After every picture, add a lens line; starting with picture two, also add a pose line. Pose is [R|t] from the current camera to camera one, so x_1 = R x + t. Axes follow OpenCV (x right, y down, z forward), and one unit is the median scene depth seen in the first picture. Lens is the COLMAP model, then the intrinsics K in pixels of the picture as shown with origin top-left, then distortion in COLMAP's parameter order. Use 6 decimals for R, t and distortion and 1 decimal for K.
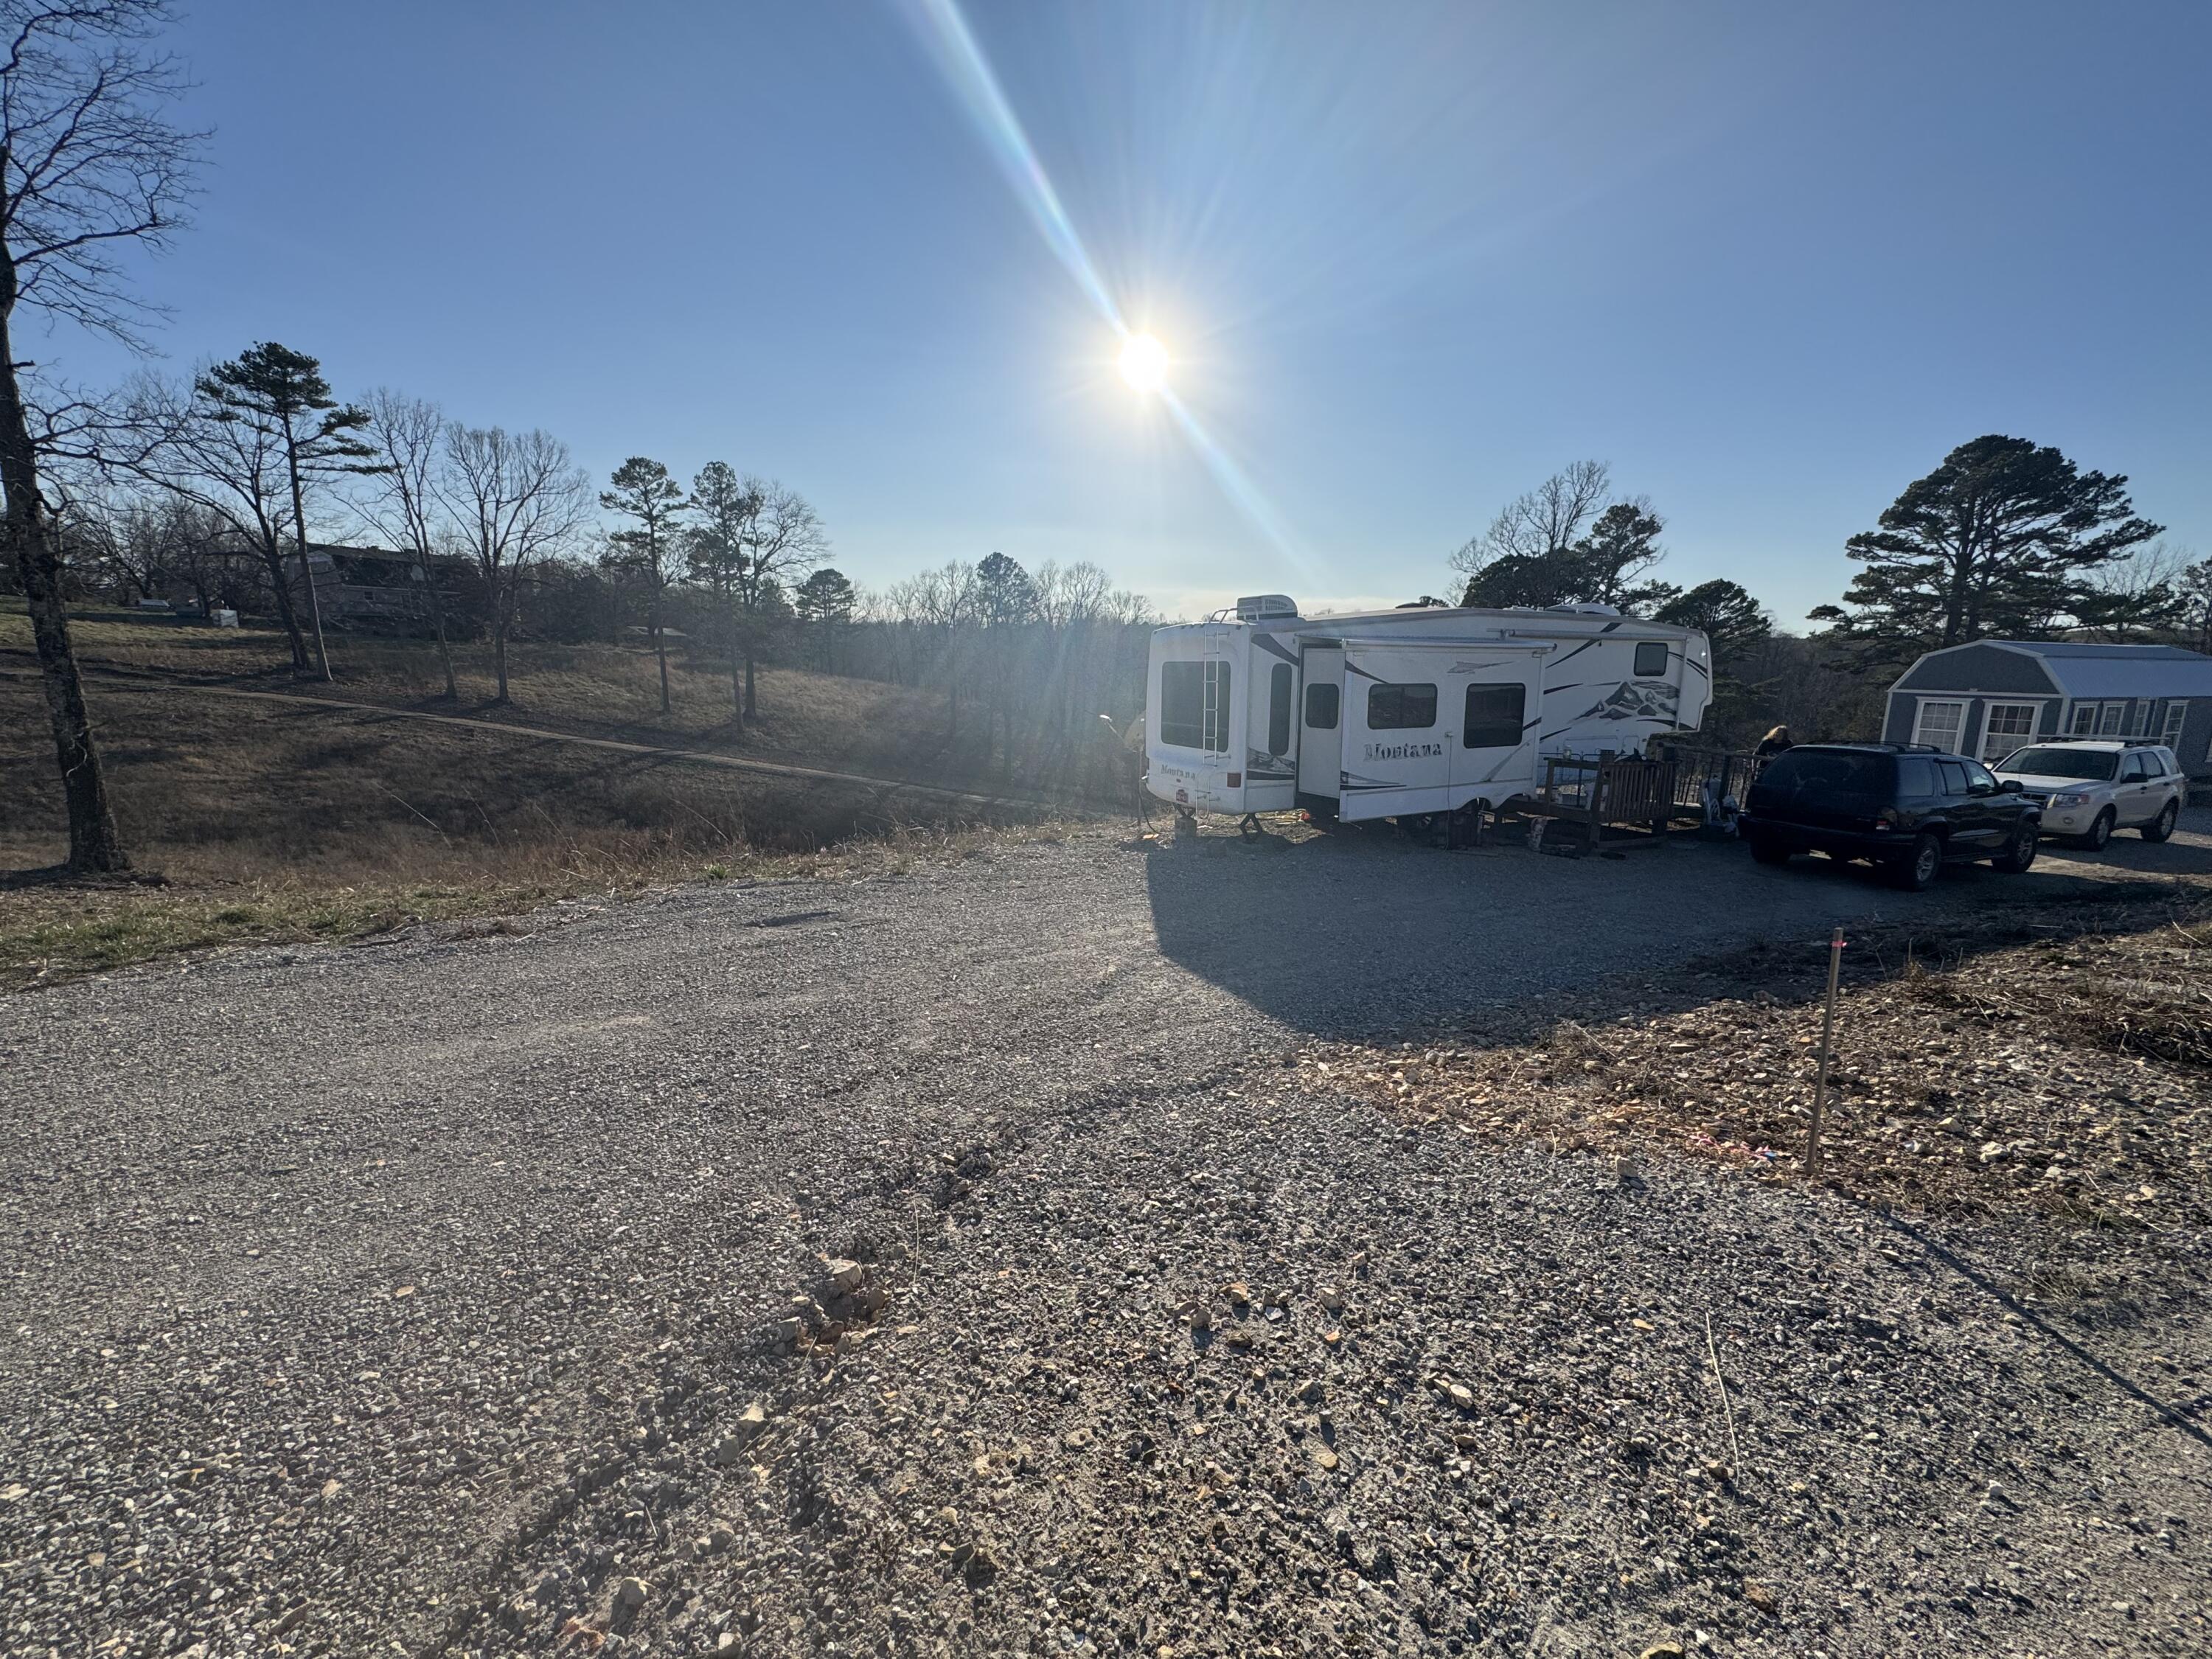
lens RADIAL K [[877.6, 0, 1112.1], [0, 877.6, 830.2], [0, 0, 1]] dist [-0.008409, 0.000981]
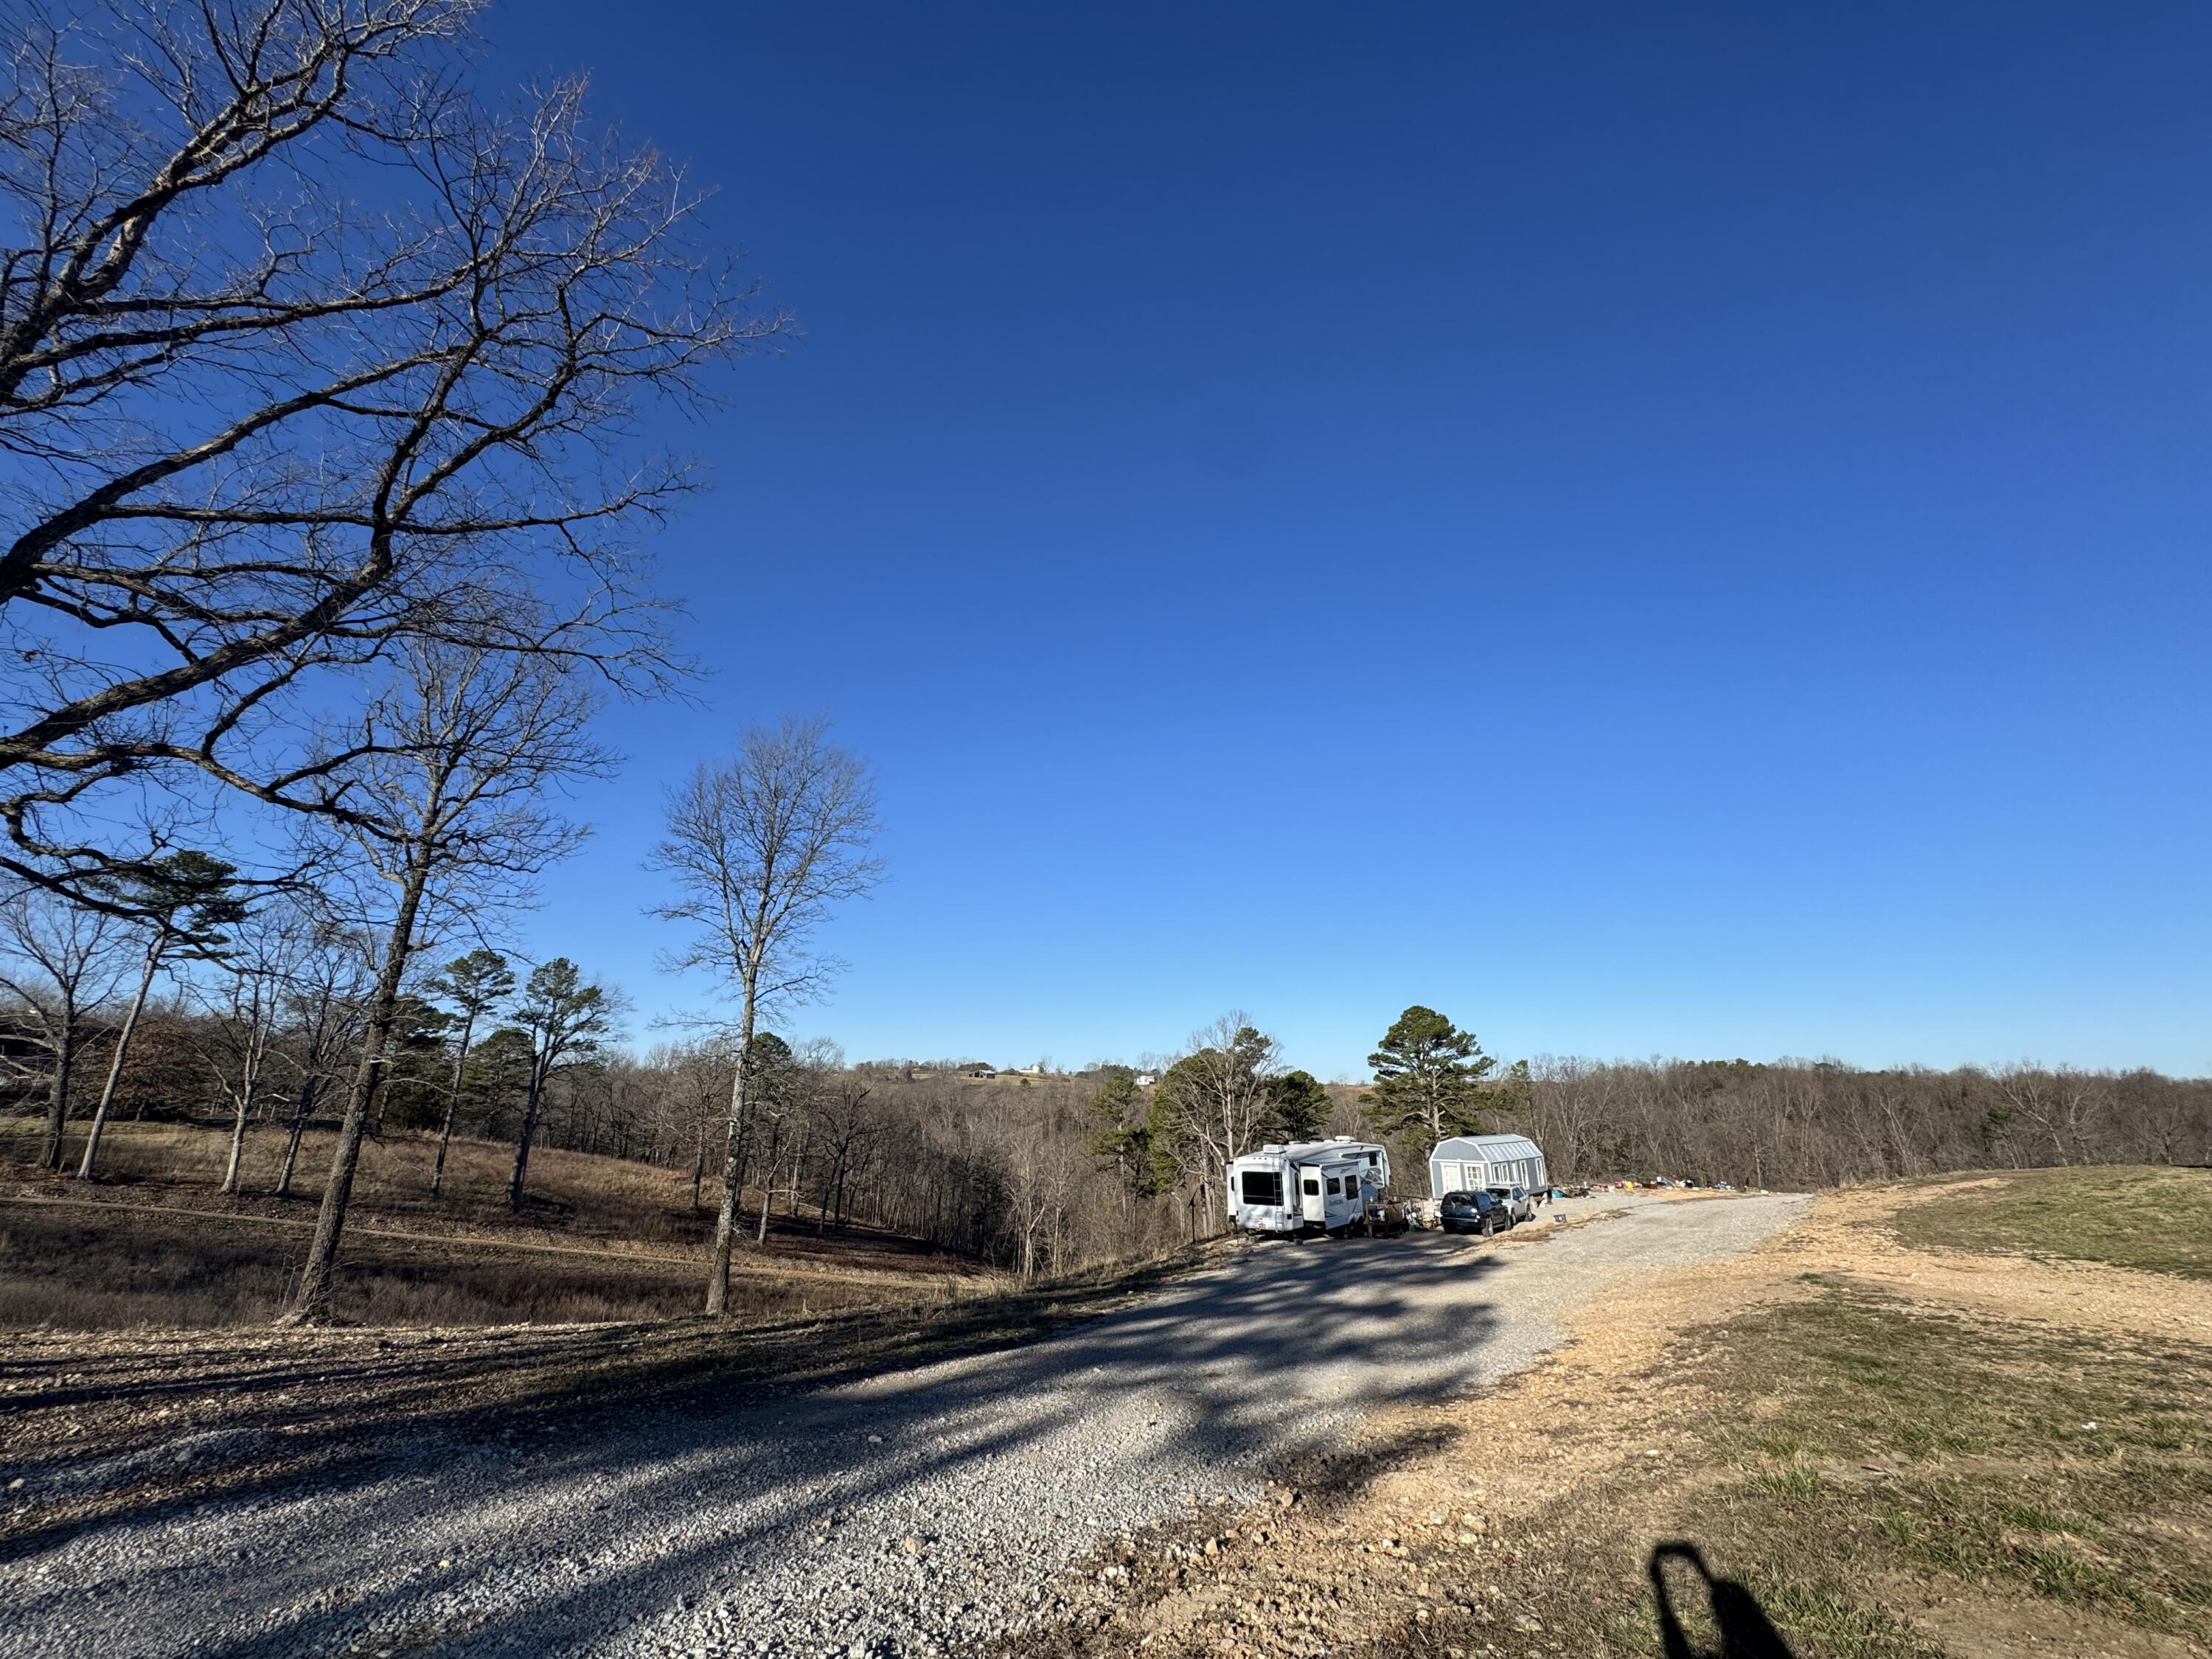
lens RADIAL K [[877.6, 0, 1101.0], [0, 877.6, 826.9], [0, 0, 1]] dist [-0.008409, 0.000981]
pose [[0.904647, 0.119866, 0.408958, -0.435141], [0.088698, 0.885655, -0.455794, 0.015779], [-0.416830, 0.448606, 0.790573, -0.394911]]
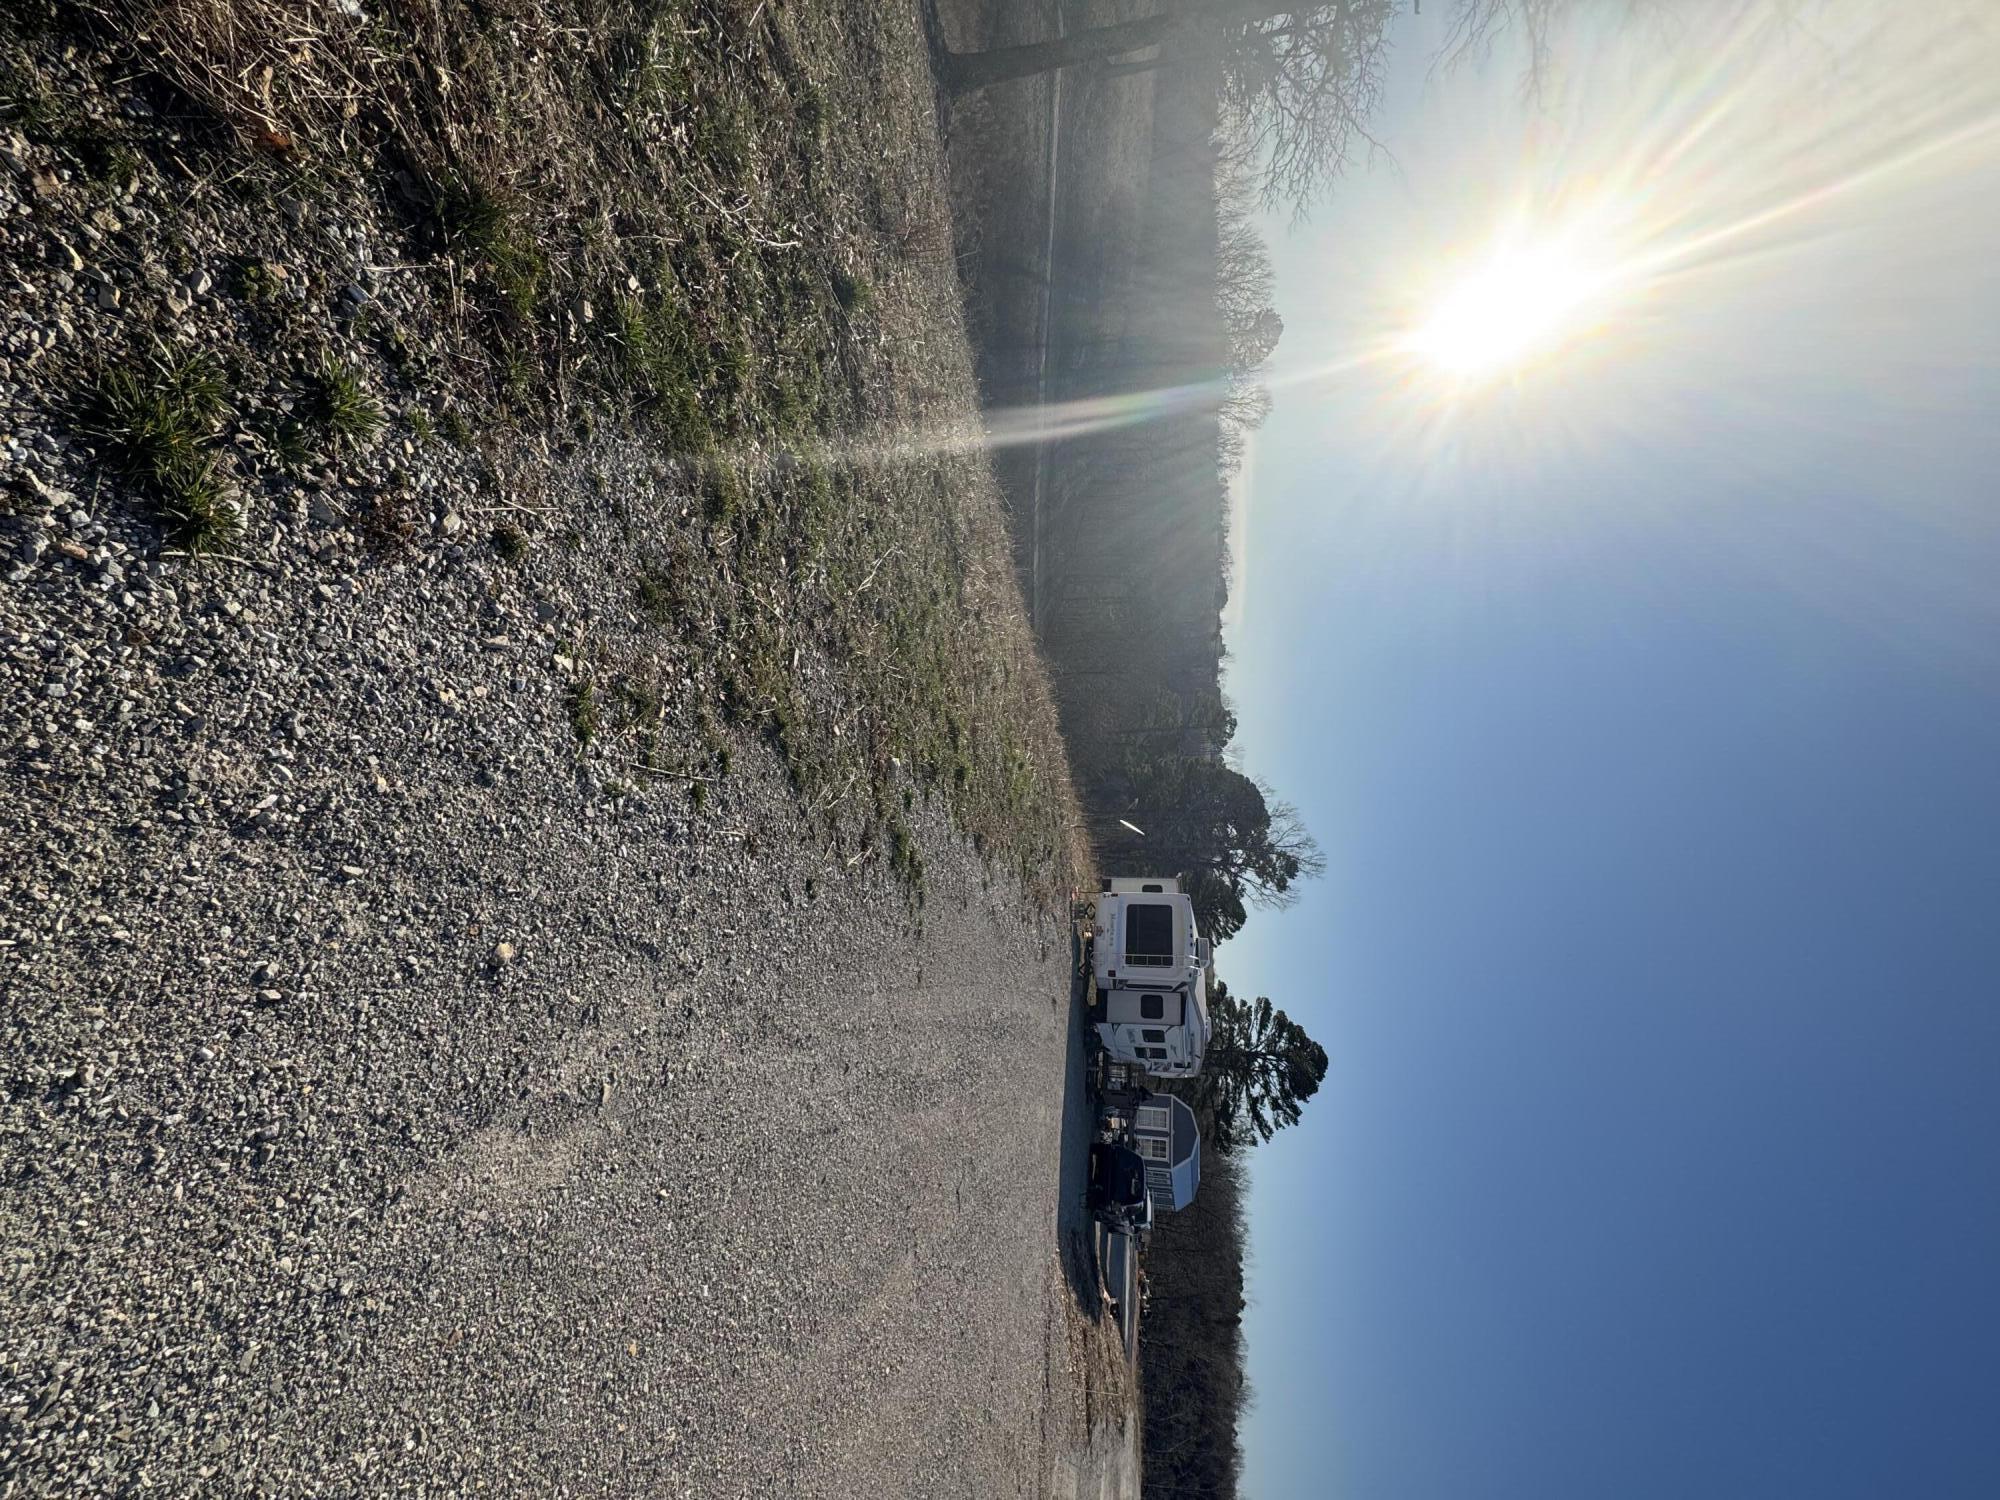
lens RADIAL K [[793.5, 0, 996.0], [0, 793.5, 759.5], [0, 0, 1]] dist [-0.008409, 0.000981]
pose [[0.138082, 0.876828, 0.460551, -0.288612], [-0.990351, 0.116721, 0.074704, 0.003070], [0.011747, -0.466422, 0.884484, -0.092387]]
